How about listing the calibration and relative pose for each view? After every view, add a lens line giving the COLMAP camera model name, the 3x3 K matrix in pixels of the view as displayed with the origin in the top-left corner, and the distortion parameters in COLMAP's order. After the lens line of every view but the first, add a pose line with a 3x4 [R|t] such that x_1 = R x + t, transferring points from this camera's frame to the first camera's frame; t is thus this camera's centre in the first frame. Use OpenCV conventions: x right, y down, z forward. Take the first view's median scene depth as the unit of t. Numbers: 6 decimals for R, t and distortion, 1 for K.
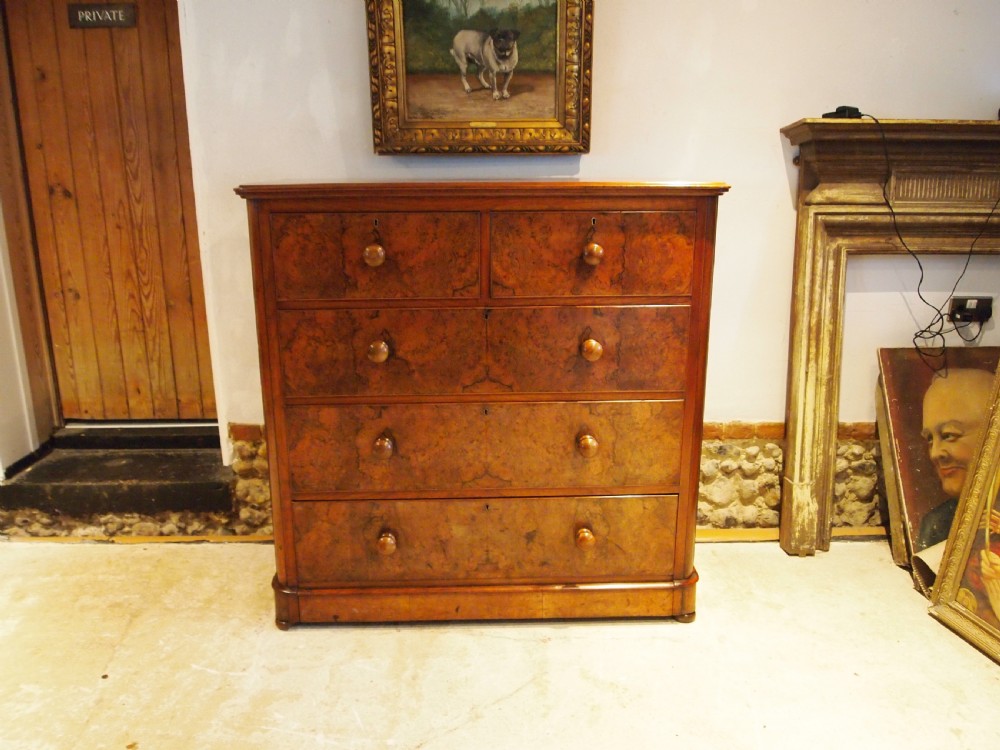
lens RADIAL K [[793.2, 0, 502.8], [0, 793.2, 382.9], [0, 0, 1]] dist [-0.042063, 0.000066]
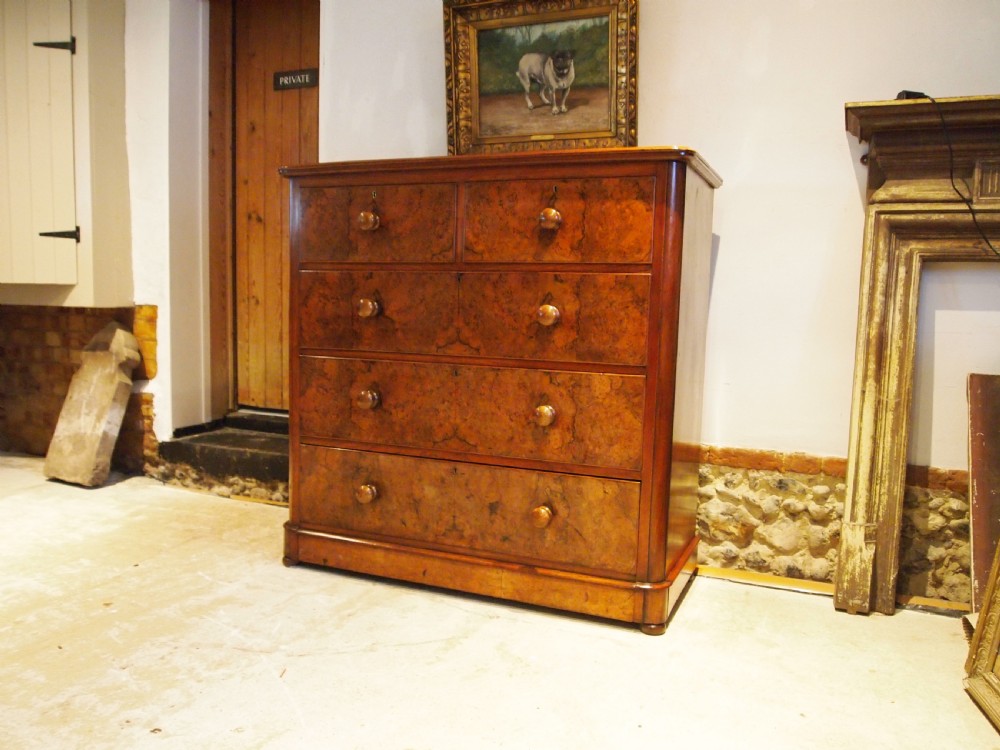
lens RADIAL K [[793.2, 0, 504.2], [0, 793.2, 381.9], [0, 0, 1]] dist [-0.042063, 0.000066]
pose [[0.910383, 0.071843, -0.407481, 0.434421], [-0.137381, 0.981426, -0.133898, 0.167609], [0.390293, 0.177878, 0.903344, 0.075769]]
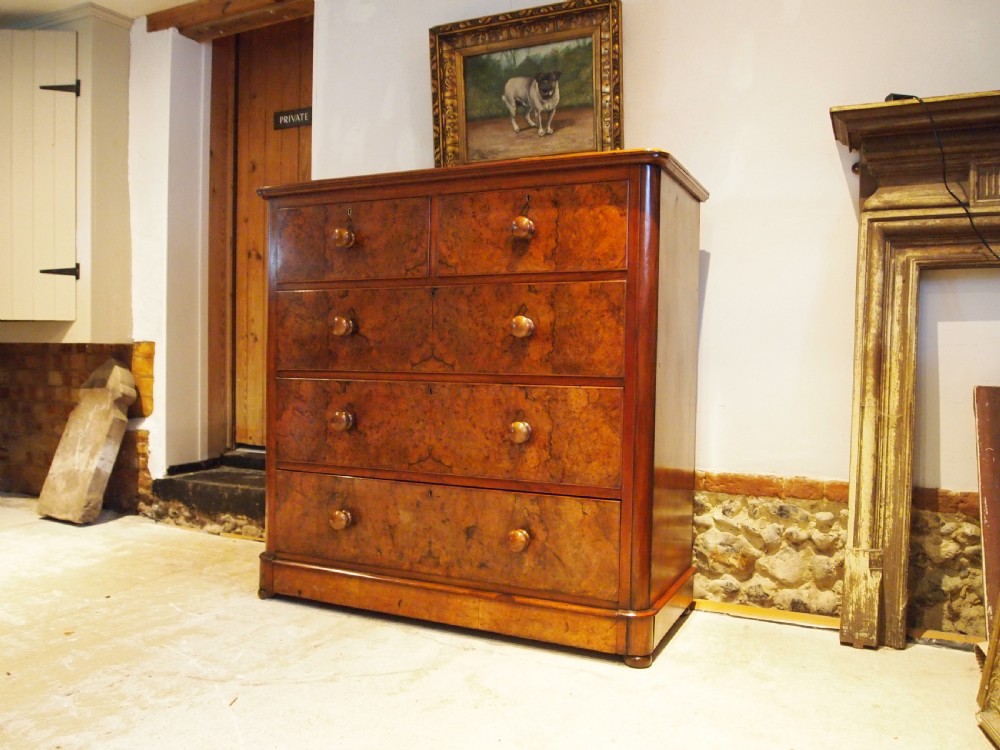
lens RADIAL K [[793.2, 0, 505.4], [0, 793.2, 382.6], [0, 0, 1]] dist [-0.042063, 0.000066]
pose [[0.894067, 0.033047, -0.446713, 0.480823], [-0.136856, 0.969741, -0.202169, 0.202912], [0.426515, 0.241888, 0.871536, 0.149147]]
